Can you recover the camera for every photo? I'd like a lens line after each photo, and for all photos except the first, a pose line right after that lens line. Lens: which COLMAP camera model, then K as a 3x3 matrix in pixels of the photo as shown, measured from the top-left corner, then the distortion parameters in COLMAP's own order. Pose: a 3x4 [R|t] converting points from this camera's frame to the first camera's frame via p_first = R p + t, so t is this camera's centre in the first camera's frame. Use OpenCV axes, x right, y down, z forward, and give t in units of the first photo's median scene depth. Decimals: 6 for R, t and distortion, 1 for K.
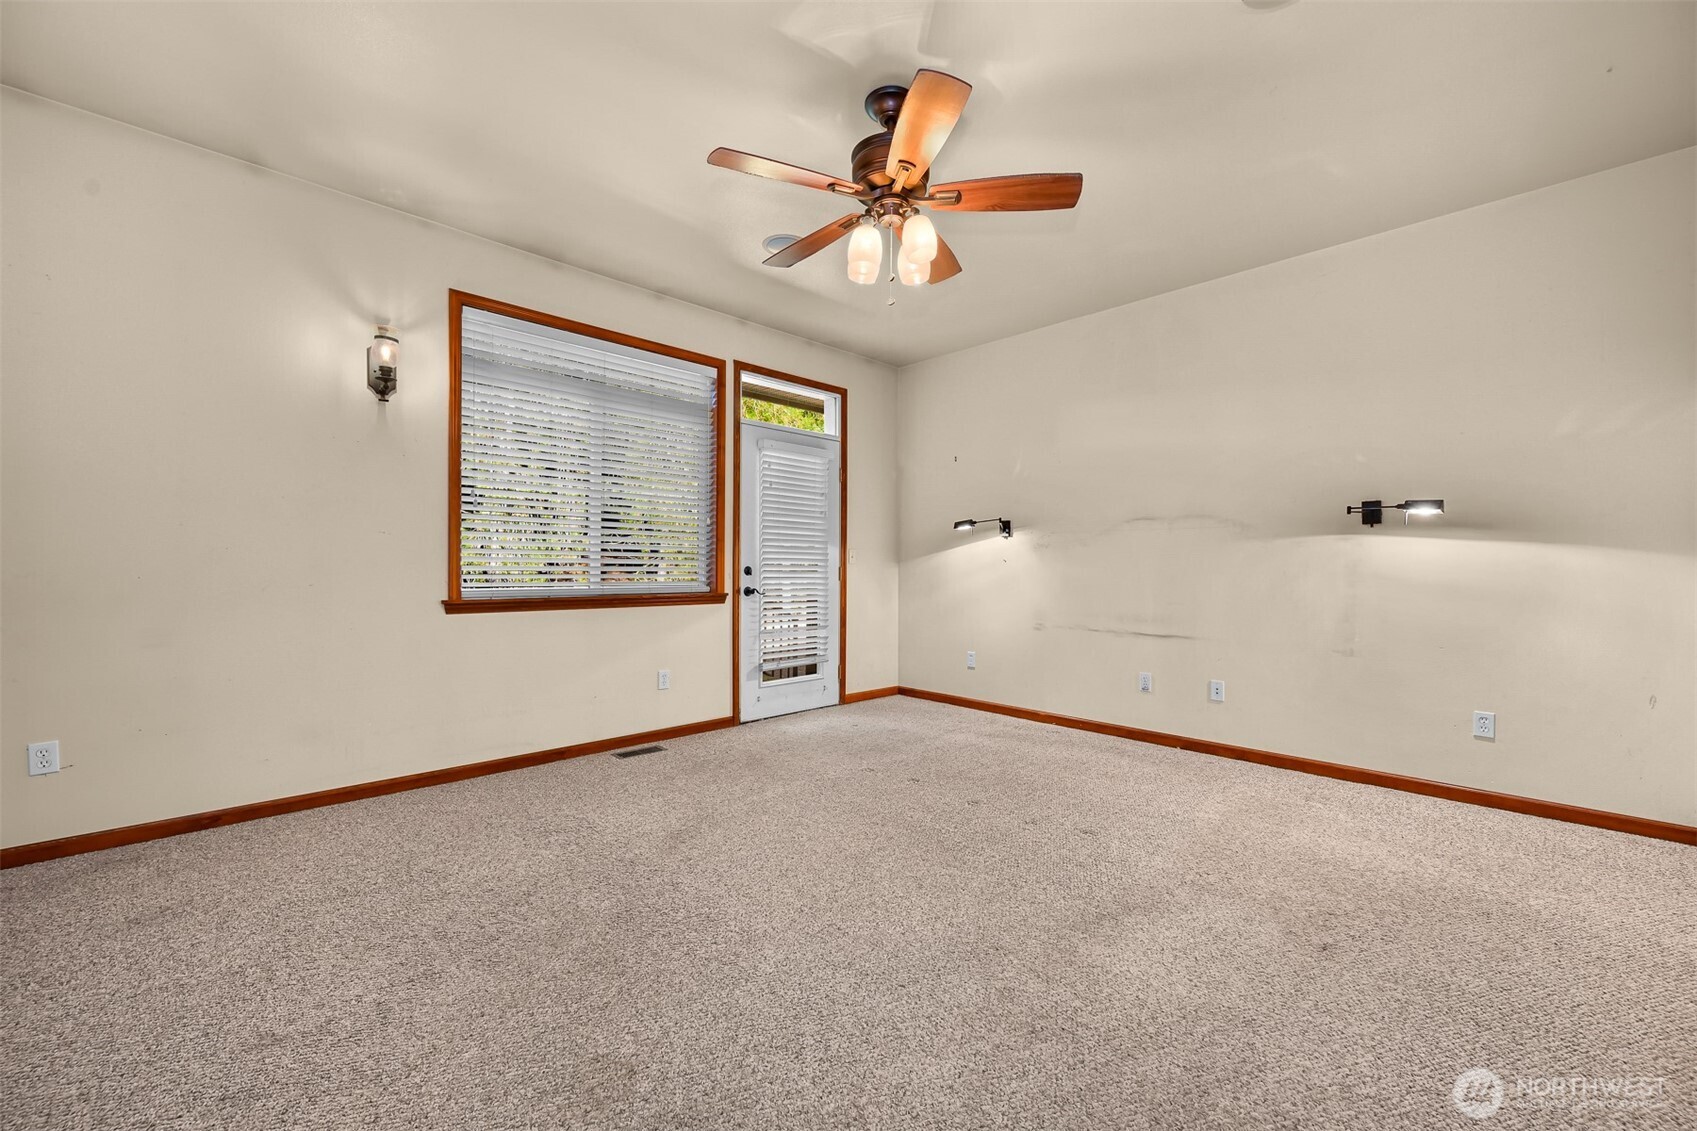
lens RADIAL K [[673.9, 0, 861.4], [0, 673.9, 564.7], [0, 0, 1]] dist [0.003412, -0.000232]
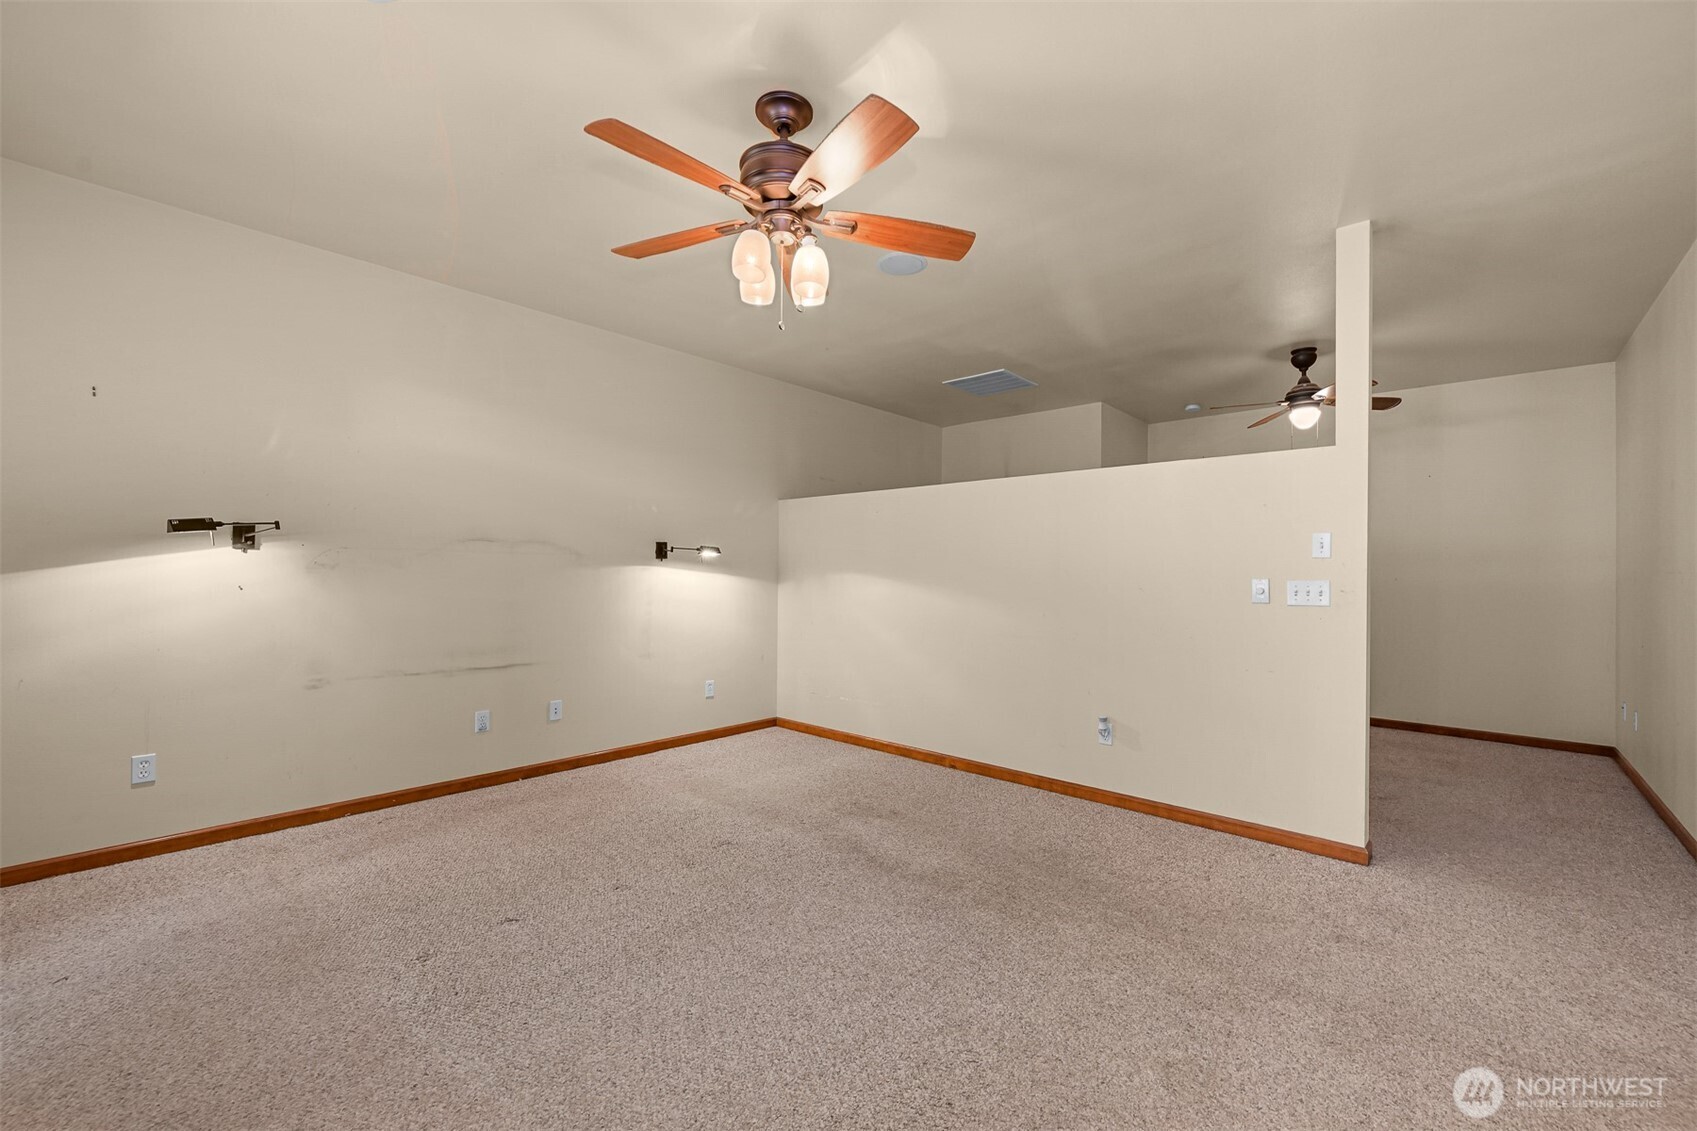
lens RADIAL K [[673.9, 0, 861.5], [0, 673.9, 570.0], [0, 0, 1]] dist [0.003412, -0.000232]
pose [[-0.054250, -0.001021, 0.998527, -0.610893], [-0.015099, 0.999886, 0.000202, -0.043382], [-0.998413, -0.015066, -0.054259, 0.662119]]
